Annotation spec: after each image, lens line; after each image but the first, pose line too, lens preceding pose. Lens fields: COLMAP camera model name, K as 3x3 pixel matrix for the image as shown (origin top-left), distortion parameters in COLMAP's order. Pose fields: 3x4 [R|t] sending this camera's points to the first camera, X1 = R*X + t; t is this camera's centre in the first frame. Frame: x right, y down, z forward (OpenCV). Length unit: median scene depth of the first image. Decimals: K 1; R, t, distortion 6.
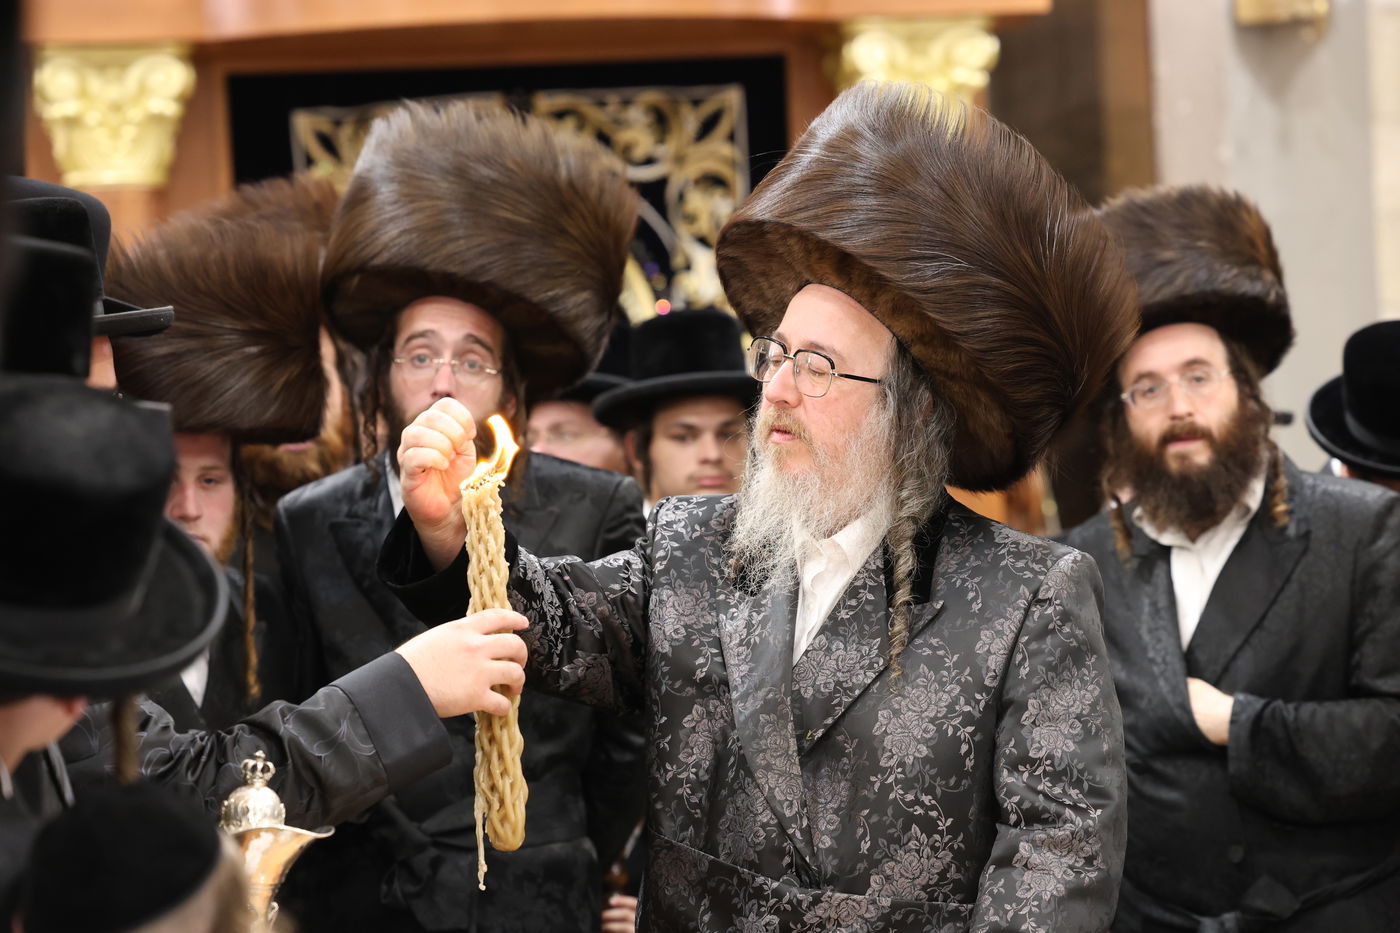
lens RADIAL K [[4682.6, 0, 696.8], [0, 4682.6, 464.2], [0, 0, 1]] dist [0.248400, 0.000000]
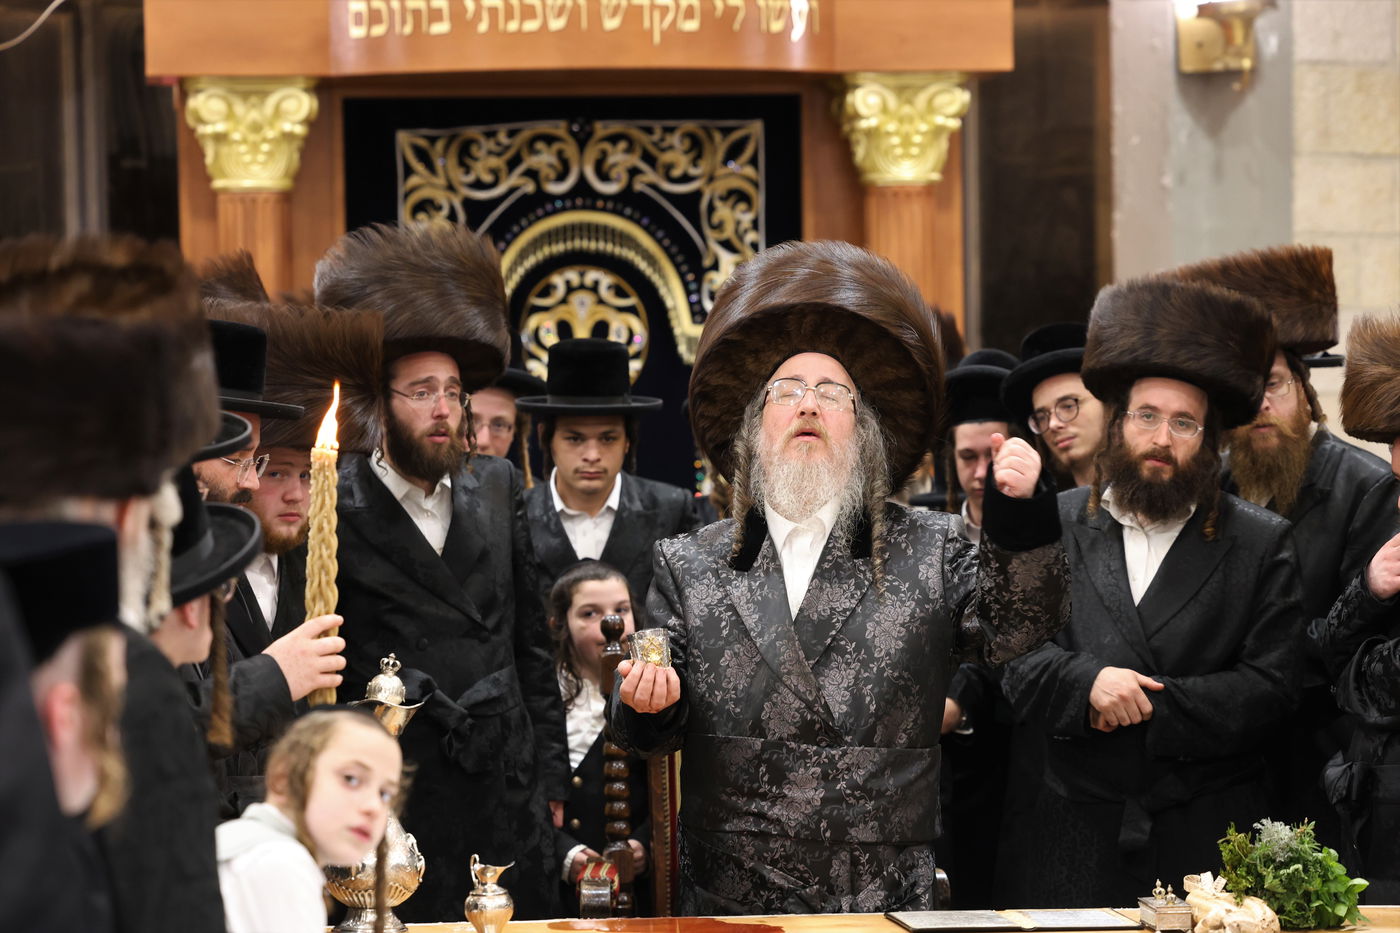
lens RADIAL K [[5262.8, 0, 766.0], [0, 5262.8, 519.6], [0, 0, 1]] dist [0.450460, 0.000000]
pose [[0.999326, 0.036470, -0.004162, 0.020013], [-0.036300, 0.998717, 0.035321, -0.025283], [0.005445, -0.035147, 0.999367, -0.382693]]
